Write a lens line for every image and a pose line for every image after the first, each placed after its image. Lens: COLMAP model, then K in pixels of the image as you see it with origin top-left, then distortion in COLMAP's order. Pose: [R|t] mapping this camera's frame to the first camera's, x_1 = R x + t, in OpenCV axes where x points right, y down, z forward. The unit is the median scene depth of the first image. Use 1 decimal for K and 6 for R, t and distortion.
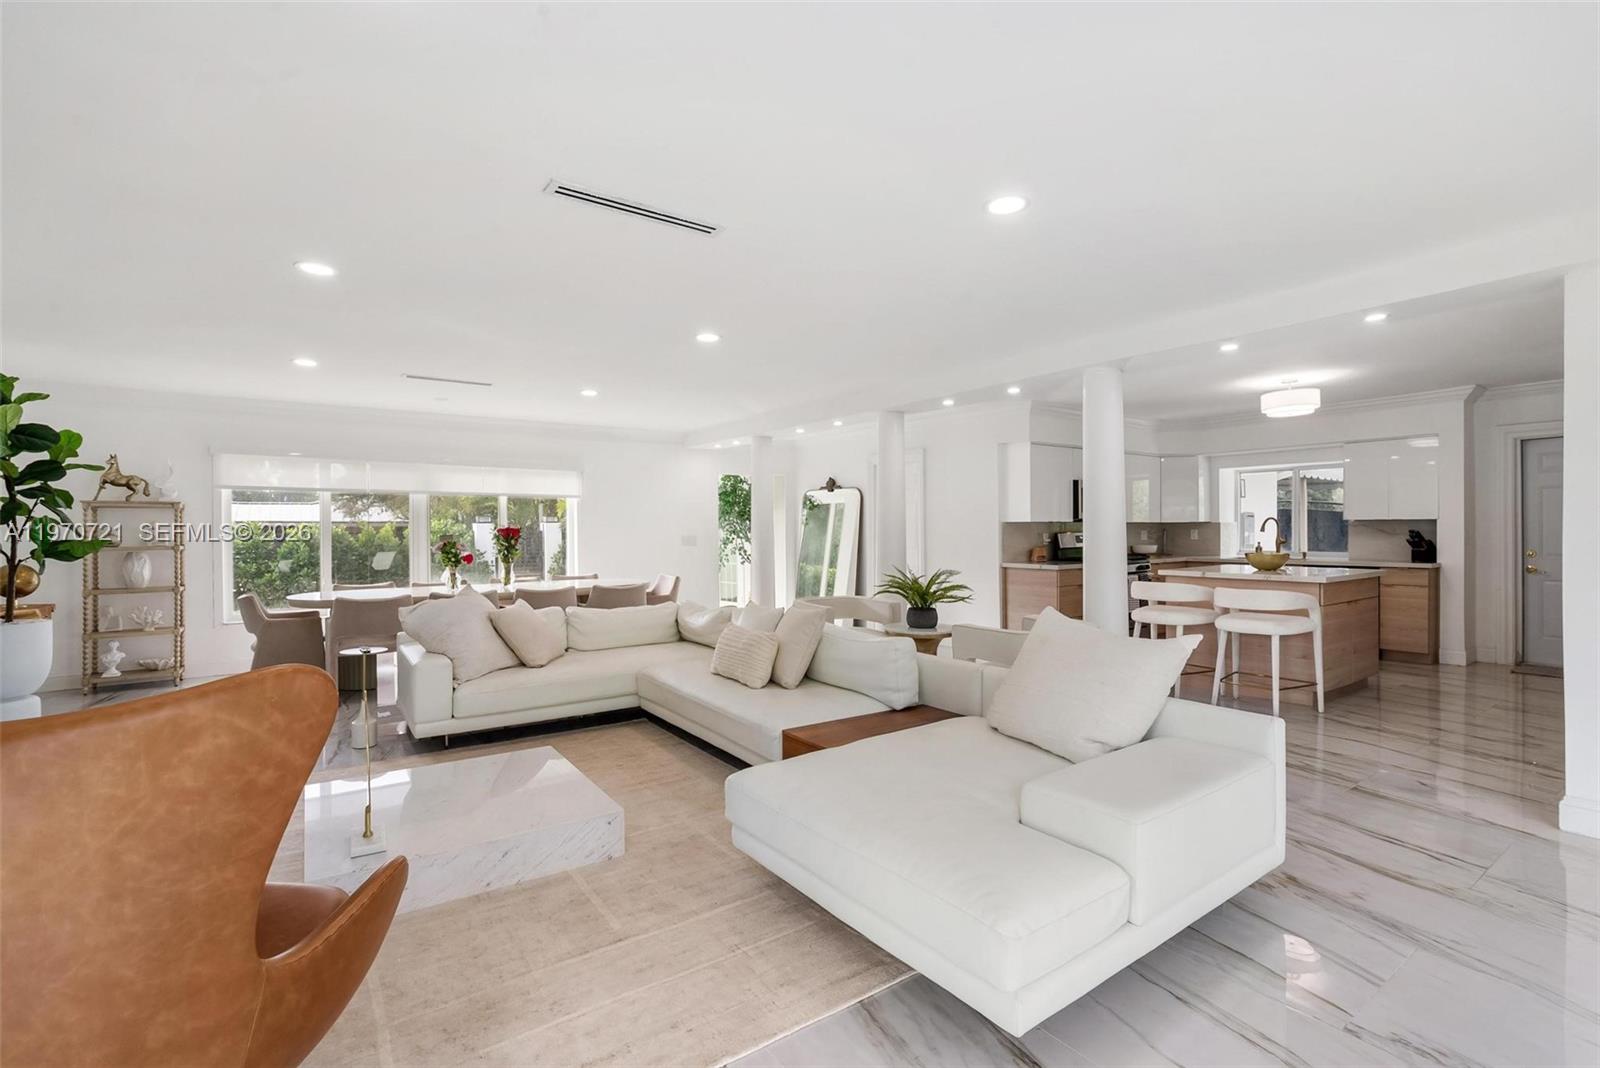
lens RADIAL K [[730.3, 0, 813.0], [0, 730.3, 523.5], [0, 0, 1]] dist [-0.008626, 0.002443]
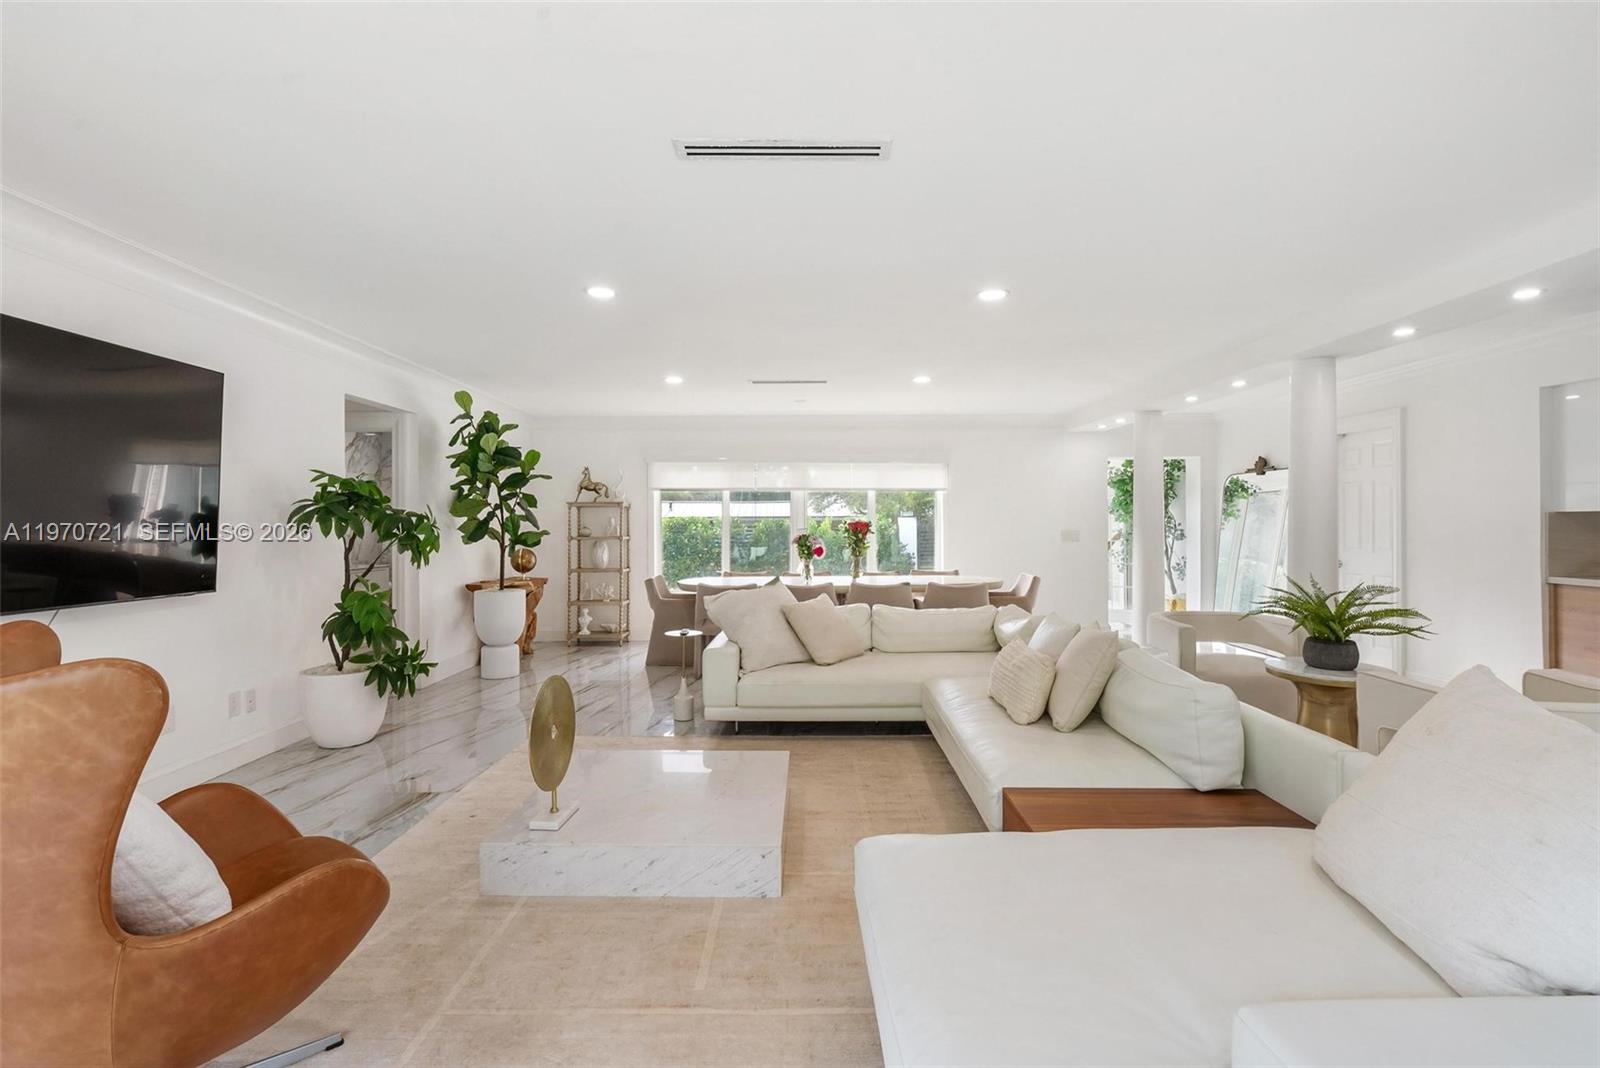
lens RADIAL K [[730.3, 0, 798.8], [0, 730.3, 522.7], [0, 0, 1]] dist [-0.008626, 0.002443]
pose [[0.812277, -0.000673, -0.583271, 0.155439], [0.004927, 0.999972, 0.005707, 0.001027], [0.583251, -0.007510, 0.812258, 0.178132]]
